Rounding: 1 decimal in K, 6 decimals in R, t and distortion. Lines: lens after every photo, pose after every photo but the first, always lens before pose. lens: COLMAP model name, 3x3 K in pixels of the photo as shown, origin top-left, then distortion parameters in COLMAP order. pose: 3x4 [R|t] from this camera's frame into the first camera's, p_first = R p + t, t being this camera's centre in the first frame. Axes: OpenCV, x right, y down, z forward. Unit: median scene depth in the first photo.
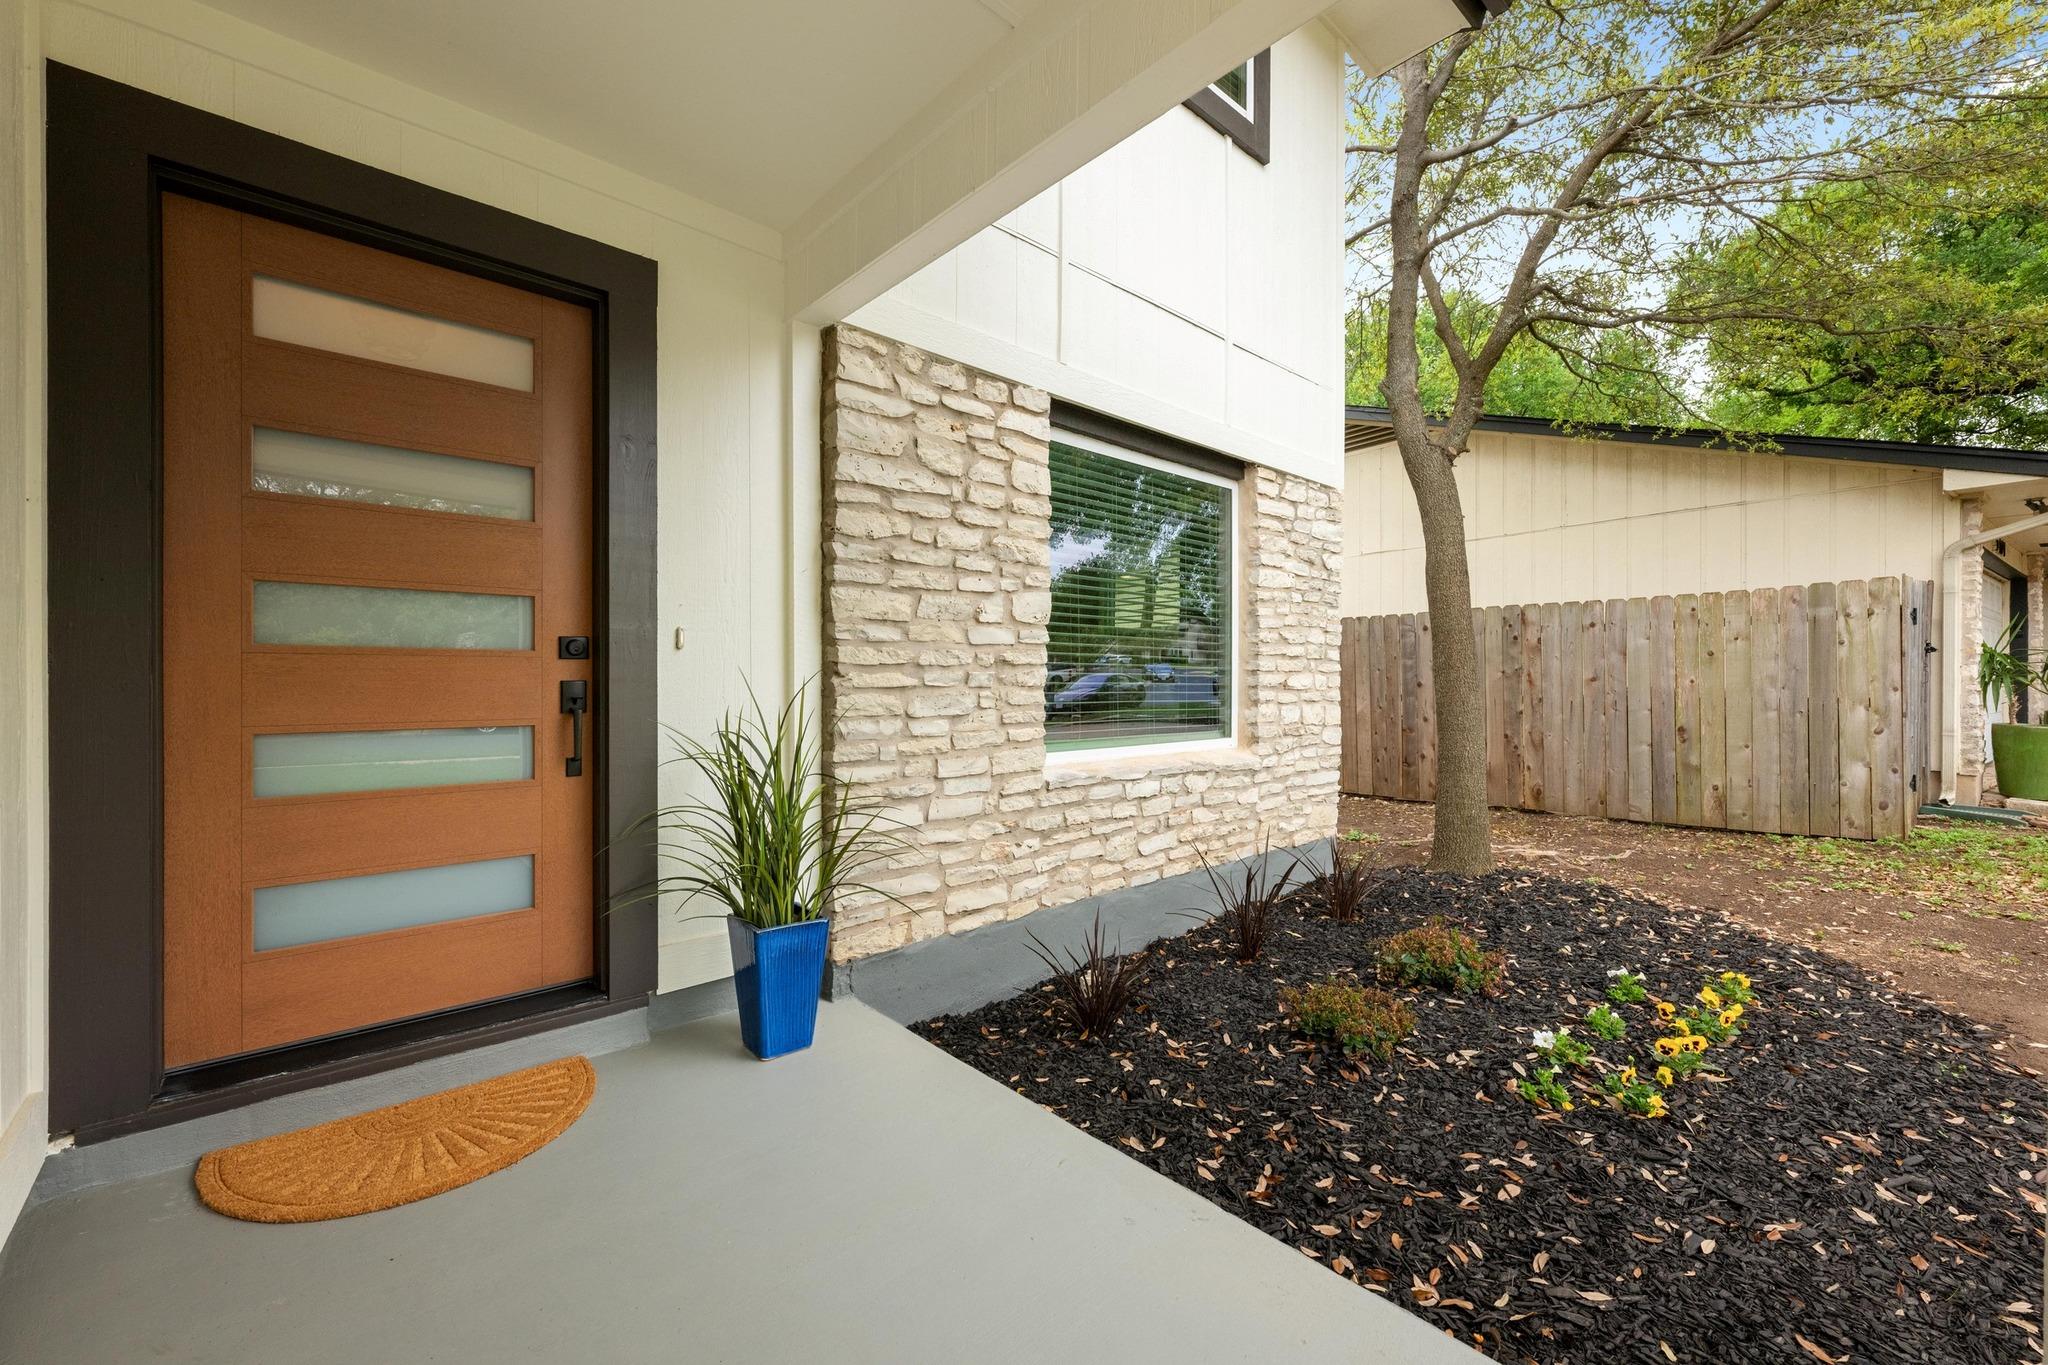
lens RADIAL K [[808.4, 0, 1037.5], [0, 808.4, 689.2], [0, 0, 1]] dist [-0.000512, 0.000243]
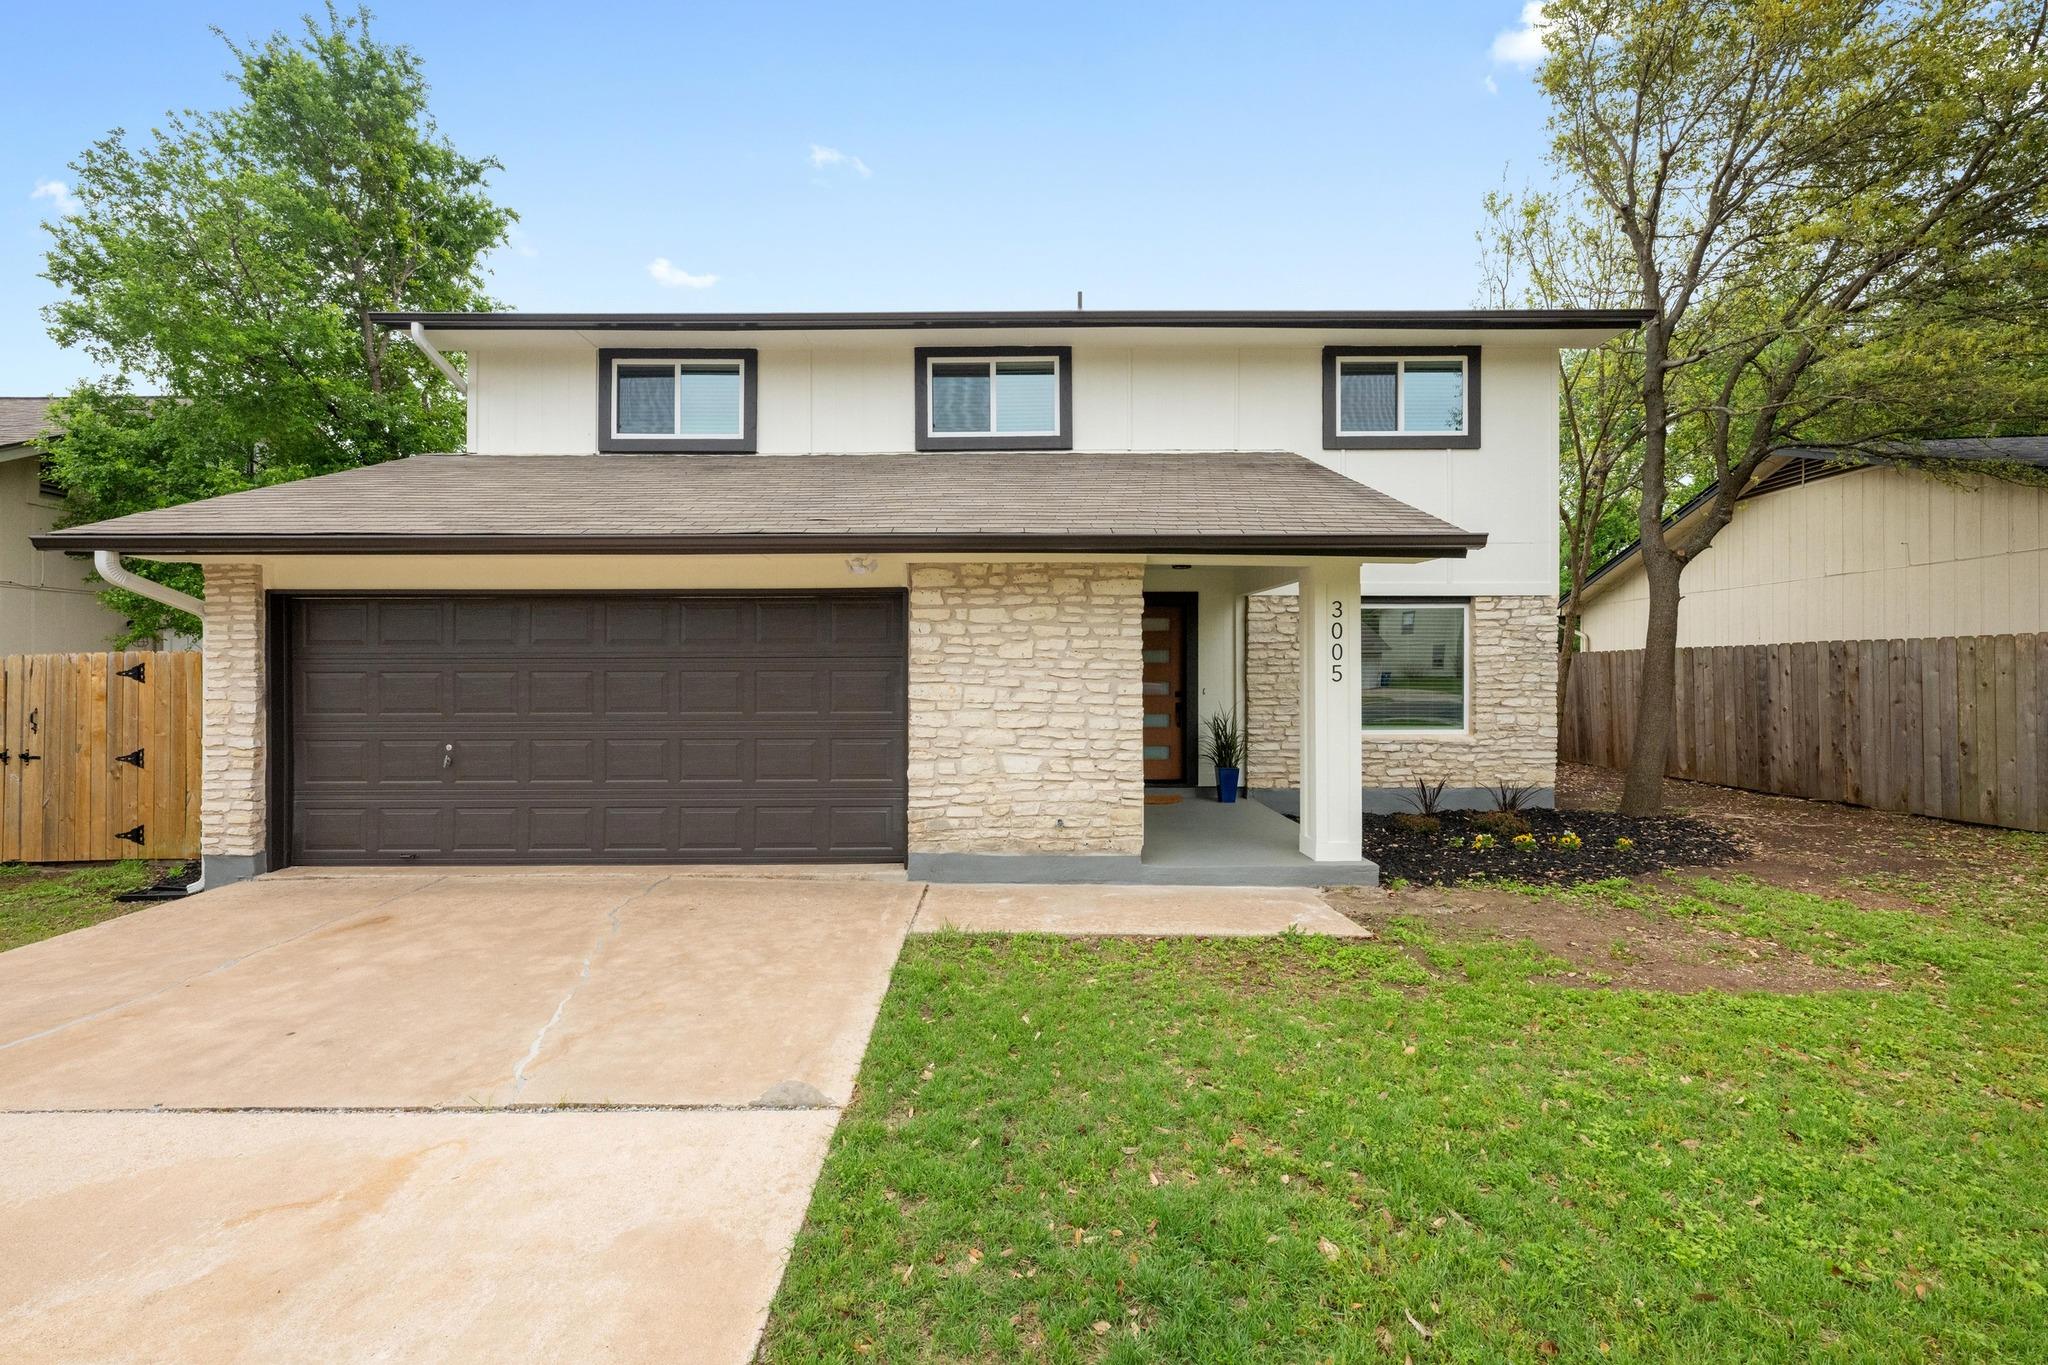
lens RADIAL K [[808.4, 0, 1023.6], [0, 808.4, 675.9], [0, 0, 1]] dist [-0.000512, 0.000243]
pose [[0.751890, 0.003816, -0.659277, 0.666093], [-0.003960, 0.999991, 0.001273, -0.065326], [0.659277, 0.001654, 0.751899, -1.125304]]
